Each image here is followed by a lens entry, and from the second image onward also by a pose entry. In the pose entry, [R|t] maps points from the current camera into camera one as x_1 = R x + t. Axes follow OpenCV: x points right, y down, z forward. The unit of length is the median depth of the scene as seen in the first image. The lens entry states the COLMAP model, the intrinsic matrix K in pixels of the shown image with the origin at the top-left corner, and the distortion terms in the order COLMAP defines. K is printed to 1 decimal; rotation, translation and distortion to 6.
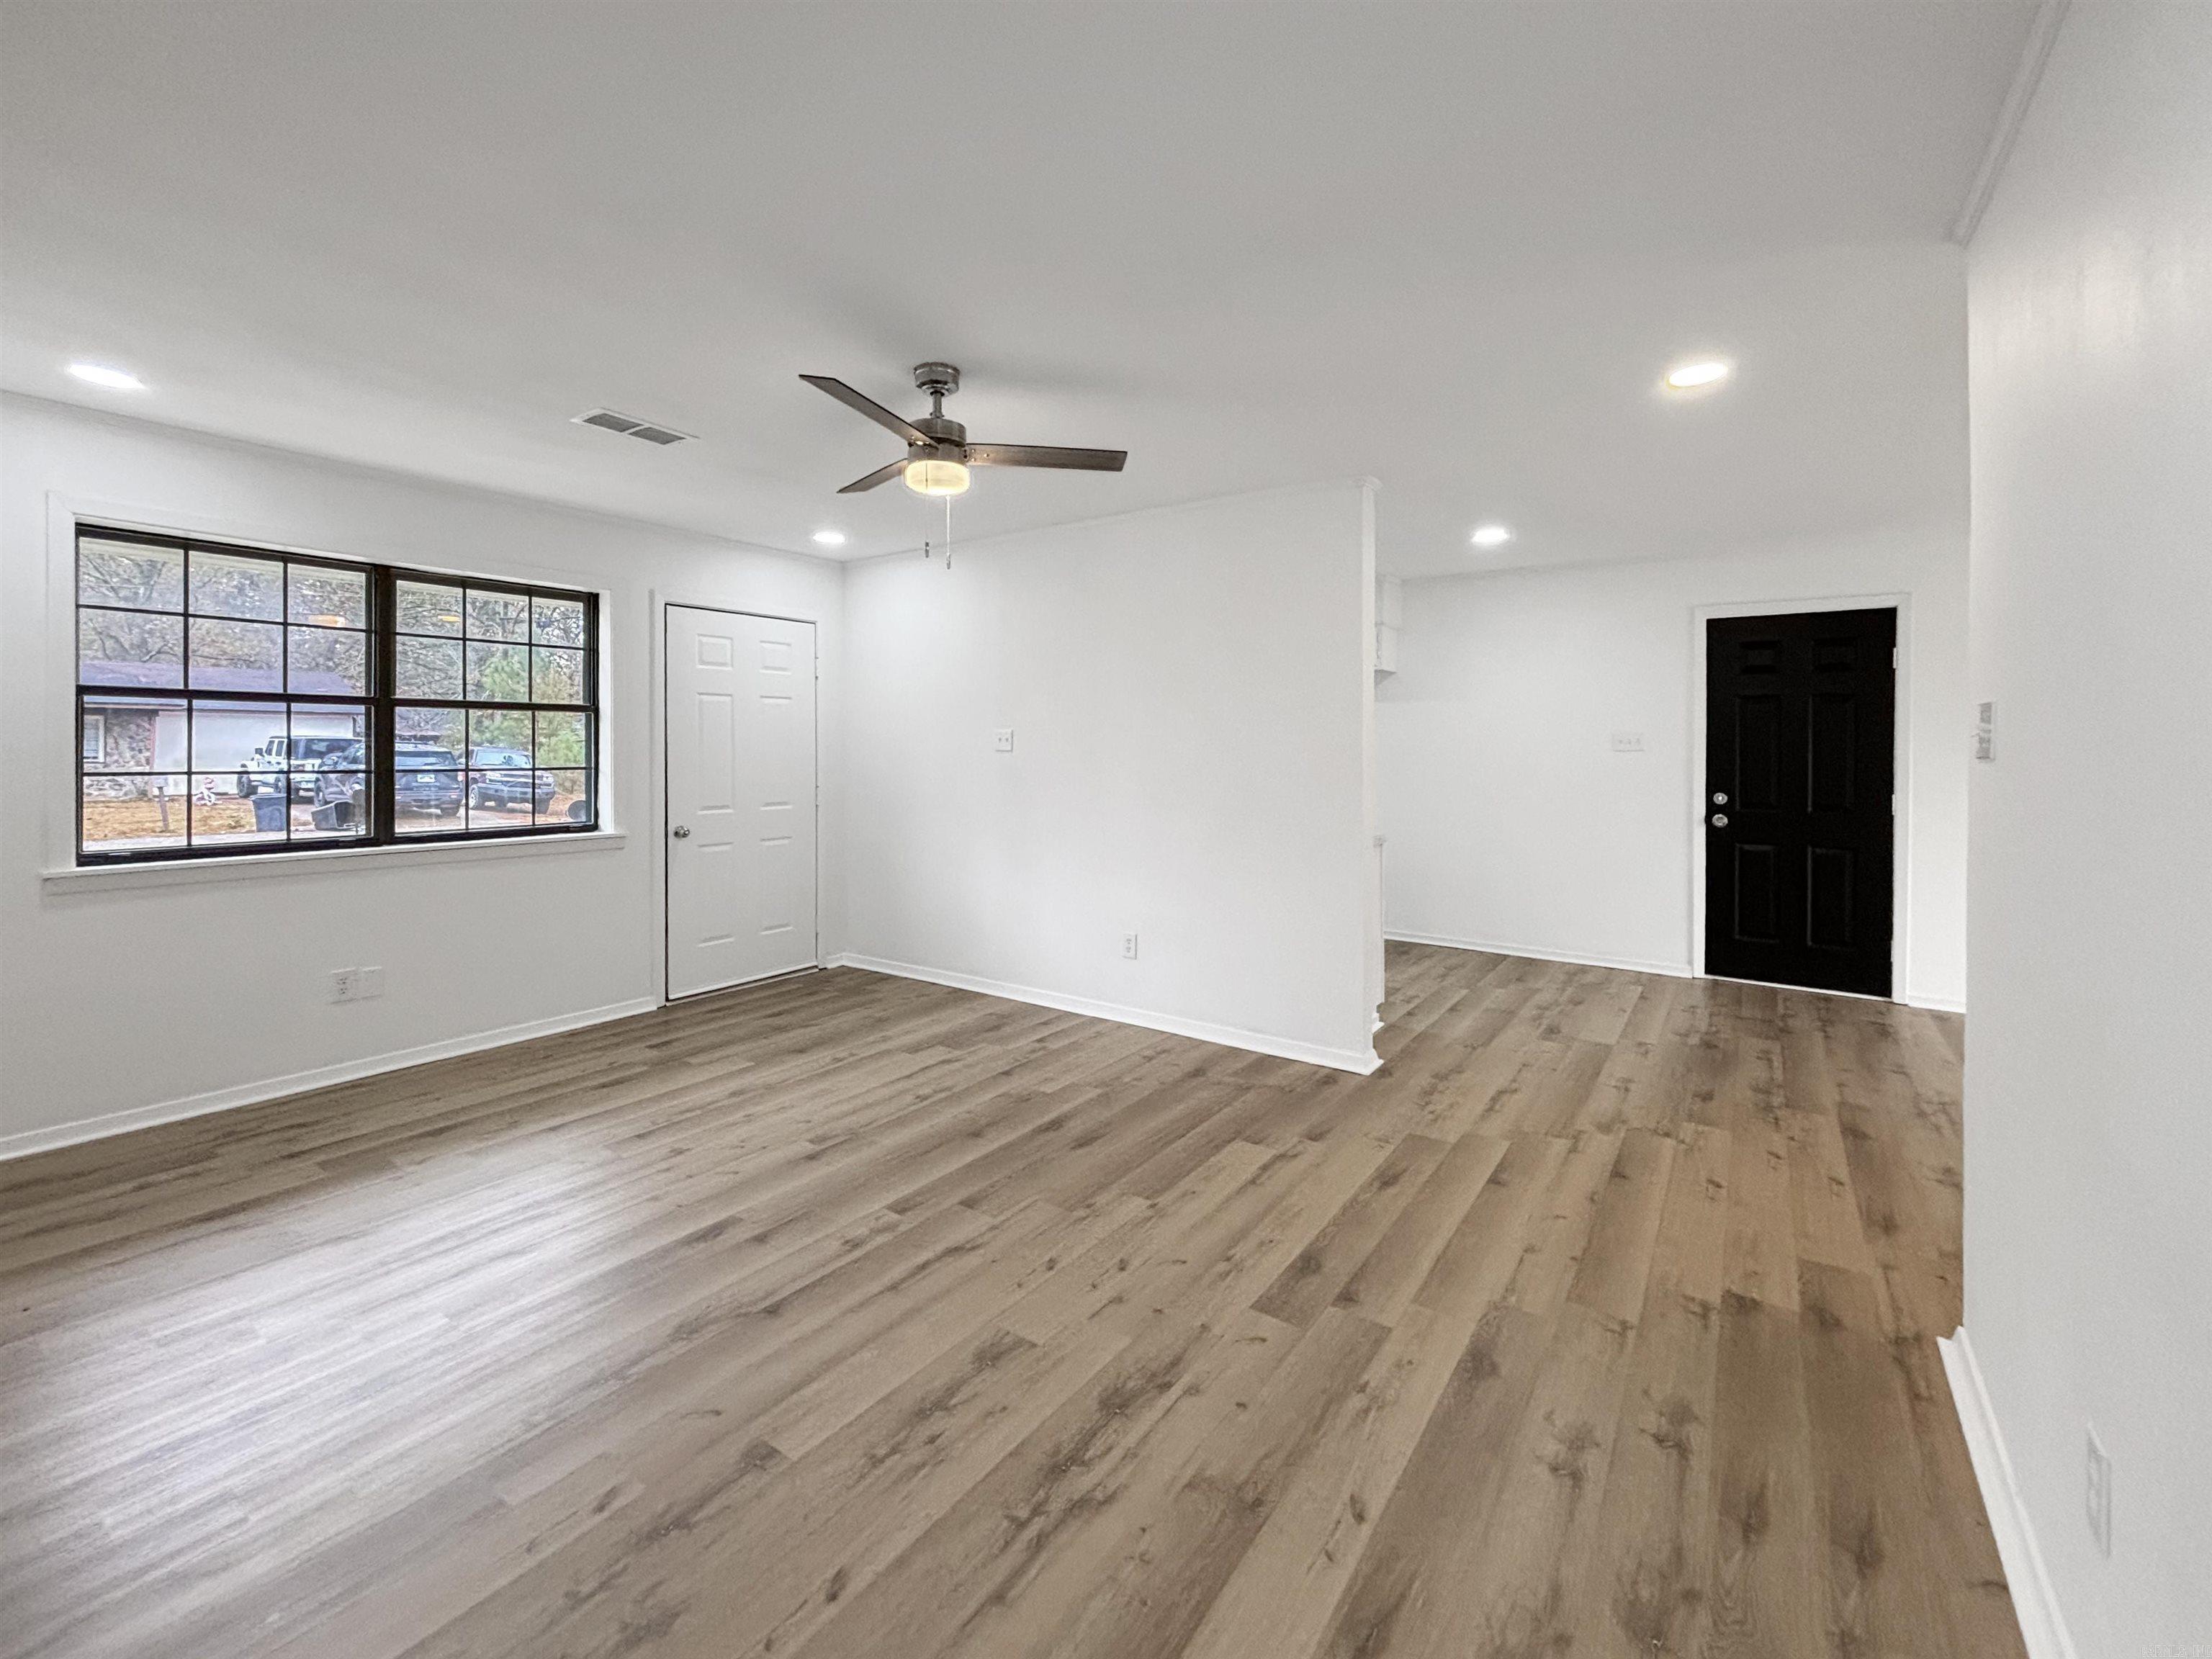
lens RADIAL K [[903.3, 0, 1106.0], [0, 903.3, 829.5], [0, 0, 1]] dist [0.035434, -0.024680]
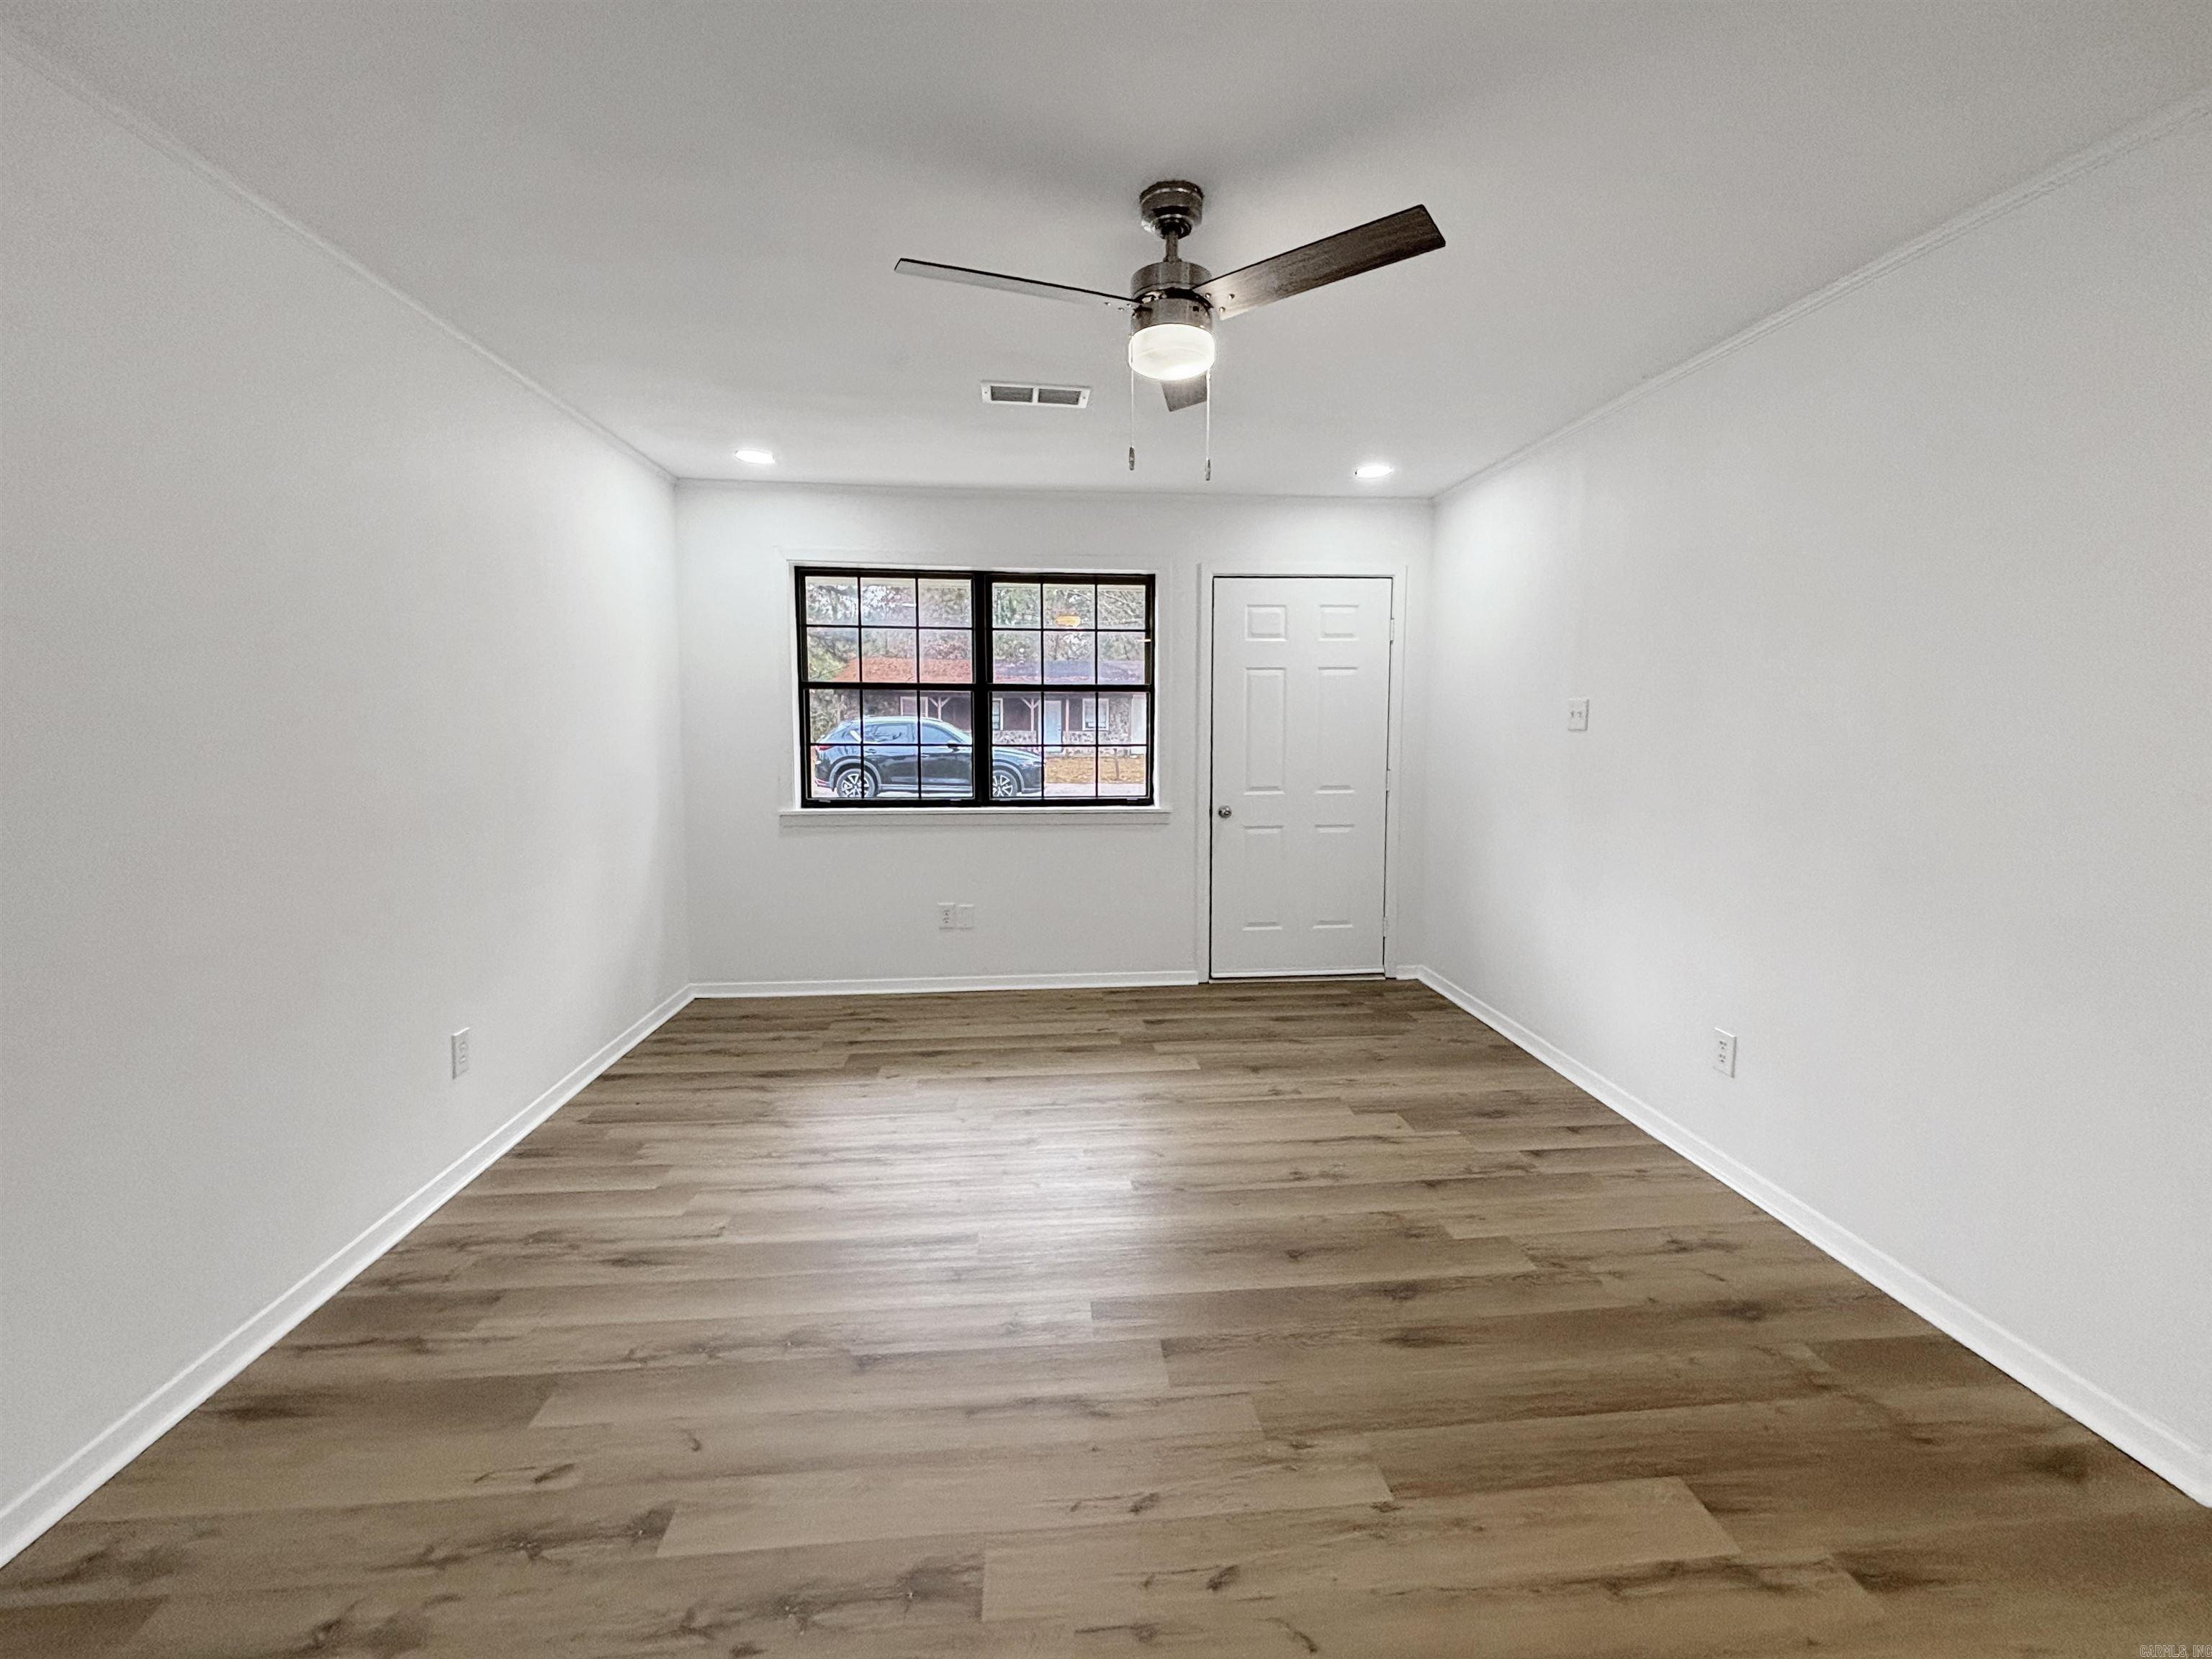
lens RADIAL K [[921.3, 0, 1101.4], [0, 921.3, 840.6], [0, 0, 1]] dist [0.006780, -0.000877]
pose [[0.663323, 0.097400, -0.741968, 0.244213], [-0.065974, 0.995244, 0.071667, -0.038936], [0.745420, 0.001412, 0.666594, 0.331902]]
